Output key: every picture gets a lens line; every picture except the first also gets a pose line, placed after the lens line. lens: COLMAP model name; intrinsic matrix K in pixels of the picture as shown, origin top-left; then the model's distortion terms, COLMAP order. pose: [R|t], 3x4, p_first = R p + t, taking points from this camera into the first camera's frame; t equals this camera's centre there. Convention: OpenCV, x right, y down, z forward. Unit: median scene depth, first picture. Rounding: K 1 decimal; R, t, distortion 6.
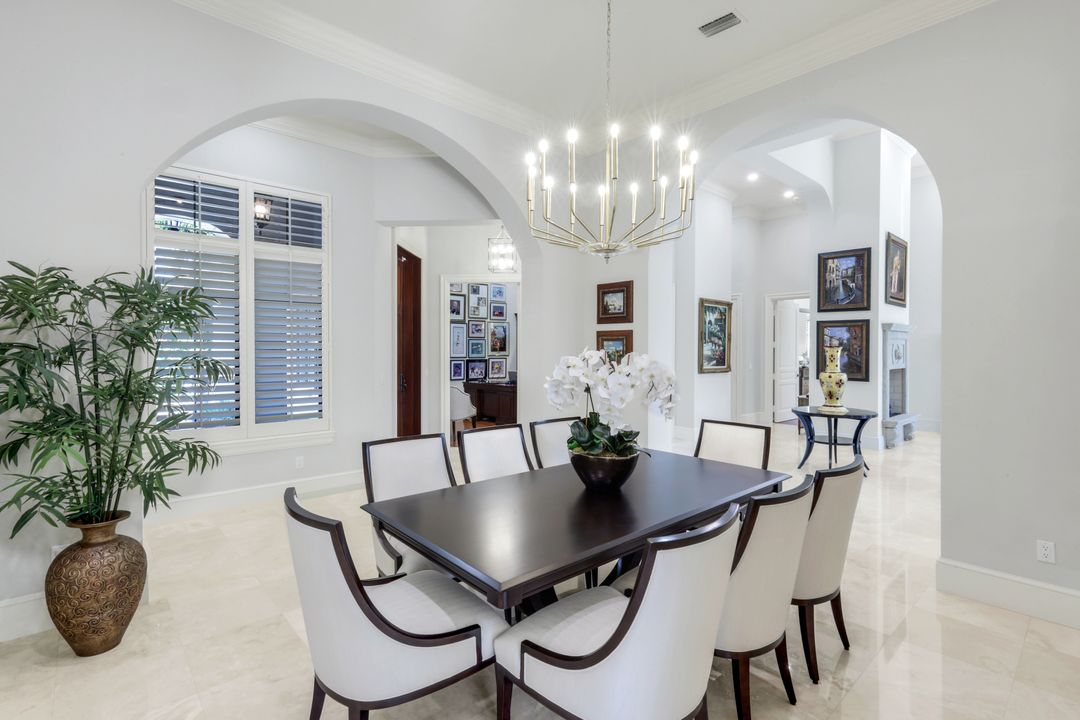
lens RADIAL K [[477.1, 0, 540.0], [0, 477.1, 360.0], [0, 0, 1]] dist [-0.002196, -0.000625]
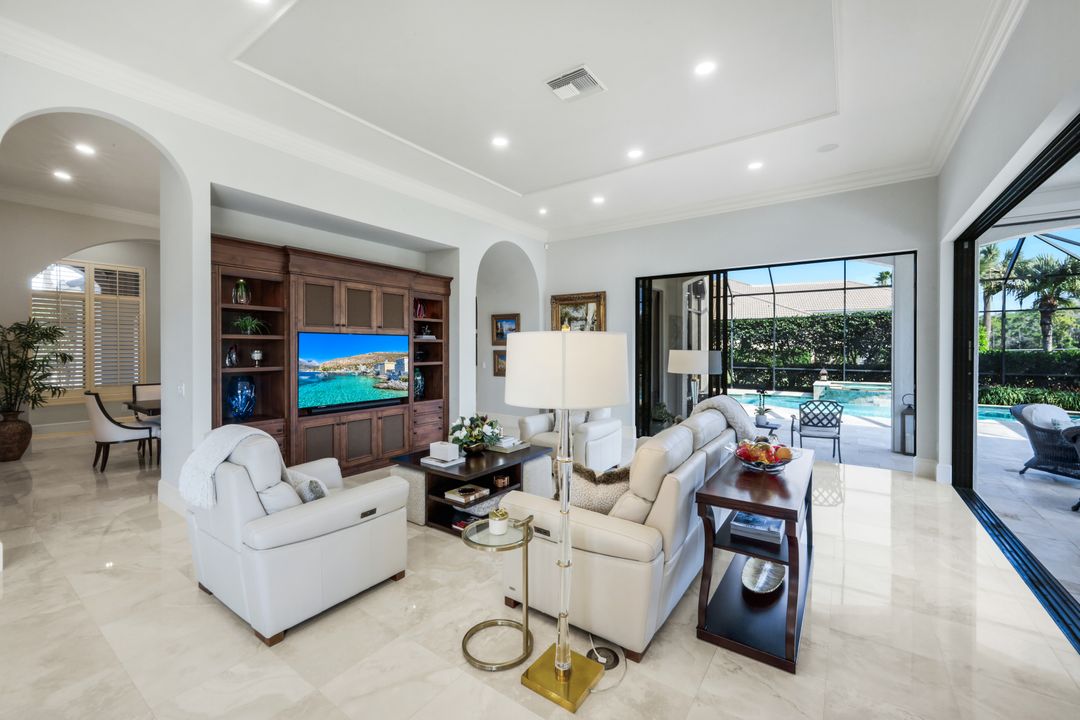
lens RADIAL K [[434.7, 0, 541.5], [0, 434.7, 349.0], [0, 0, 1]] dist [0.002009, 0.000529]
pose [[0.976932, 0.002329, 0.213536, 1.455312], [-0.002538, 0.999997, 0.000705, -0.034074], [-0.213533, -0.001231, 0.976935, -2.020030]]
